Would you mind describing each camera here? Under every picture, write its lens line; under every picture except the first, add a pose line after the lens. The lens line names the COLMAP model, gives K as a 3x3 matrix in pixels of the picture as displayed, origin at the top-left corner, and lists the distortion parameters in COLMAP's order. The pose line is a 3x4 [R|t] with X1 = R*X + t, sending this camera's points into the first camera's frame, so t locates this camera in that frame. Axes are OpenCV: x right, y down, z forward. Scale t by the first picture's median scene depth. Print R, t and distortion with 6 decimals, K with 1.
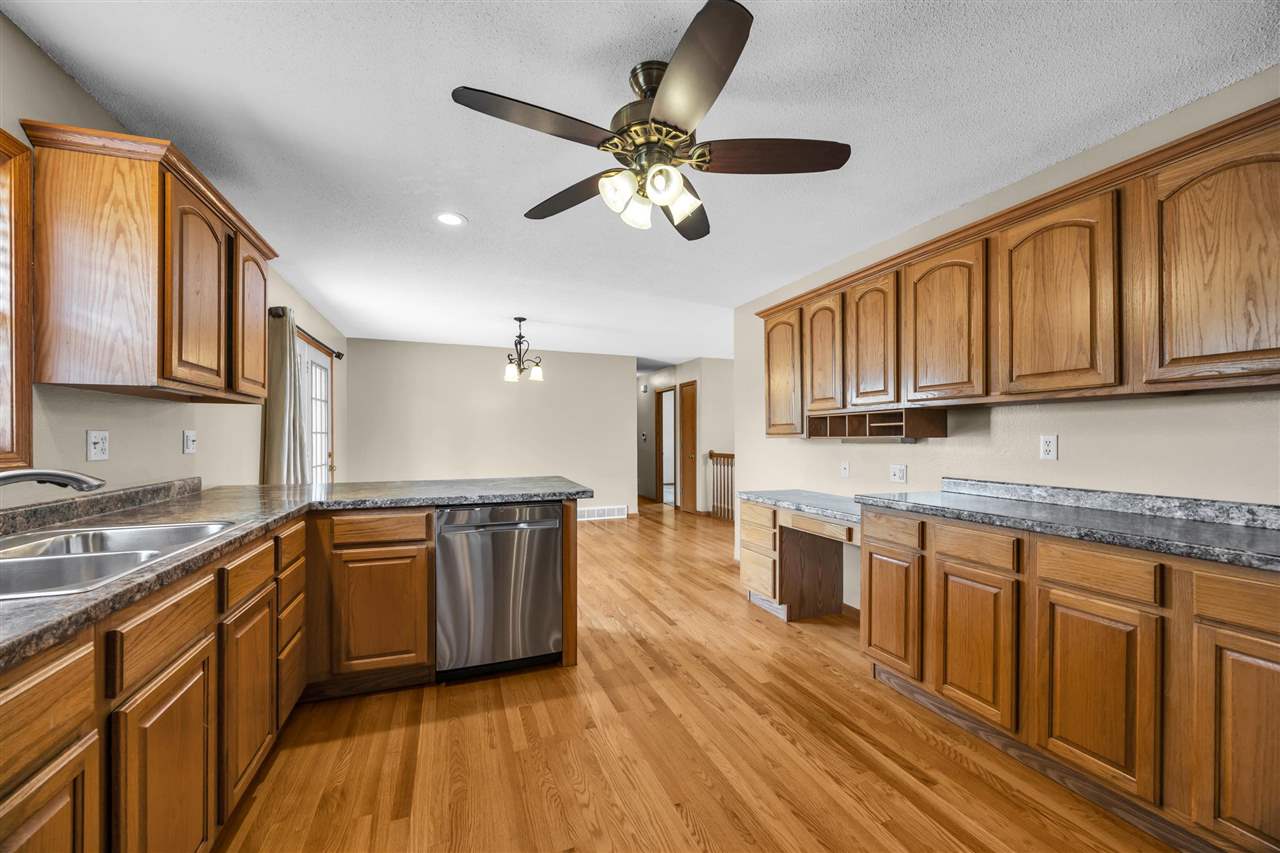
lens RADIAL K [[492.6, 0, 636.0], [0, 492.6, 436.3], [0, 0, 1]] dist [-0.001600, -0.000599]
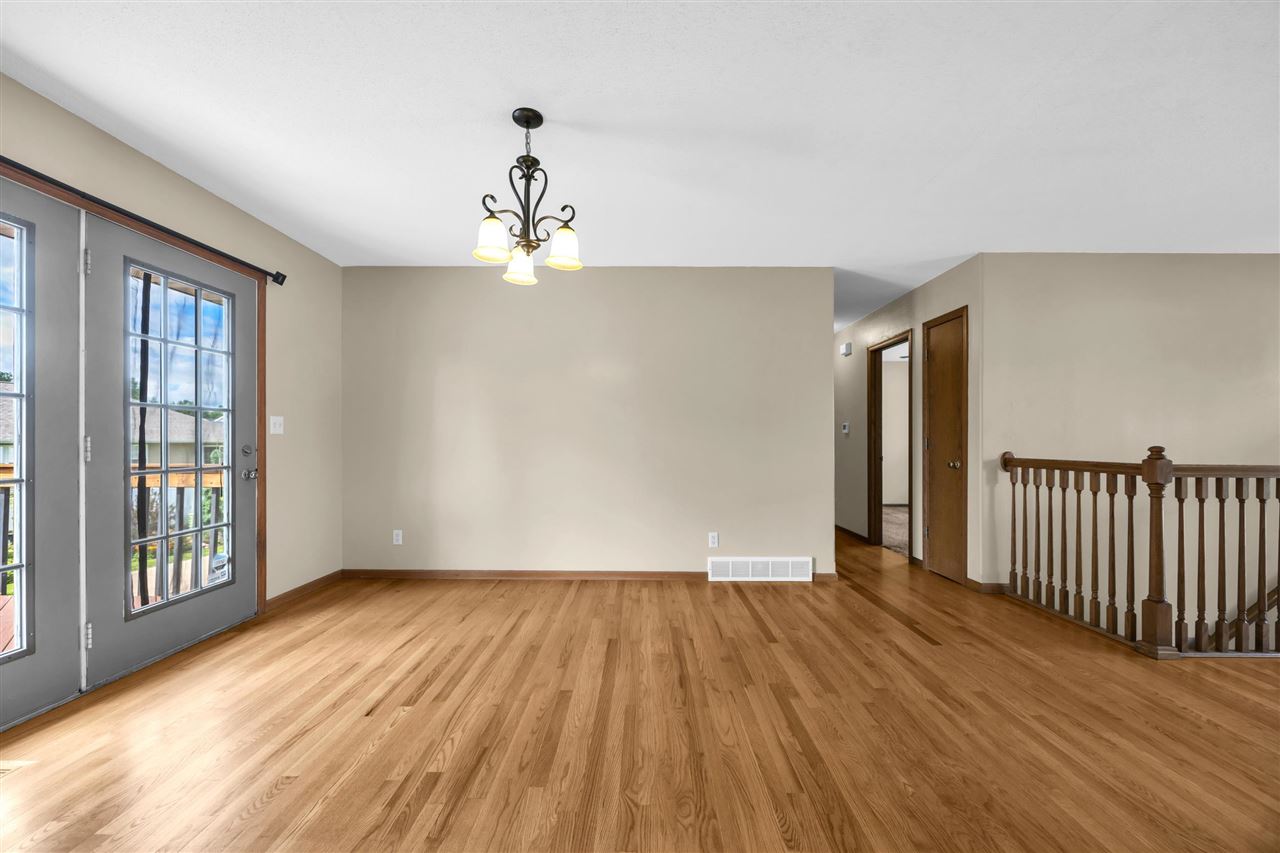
lens RADIAL K [[492.6, 0, 636.1], [0, 492.6, 443.5], [0, 0, 1]] dist [-0.001600, -0.000599]
pose [[0.931008, 0.004612, -0.364970, -0.003075], [-0.001874, 0.999967, 0.007856, 0.016833], [0.364994, -0.006630, 0.930986, 0.443050]]
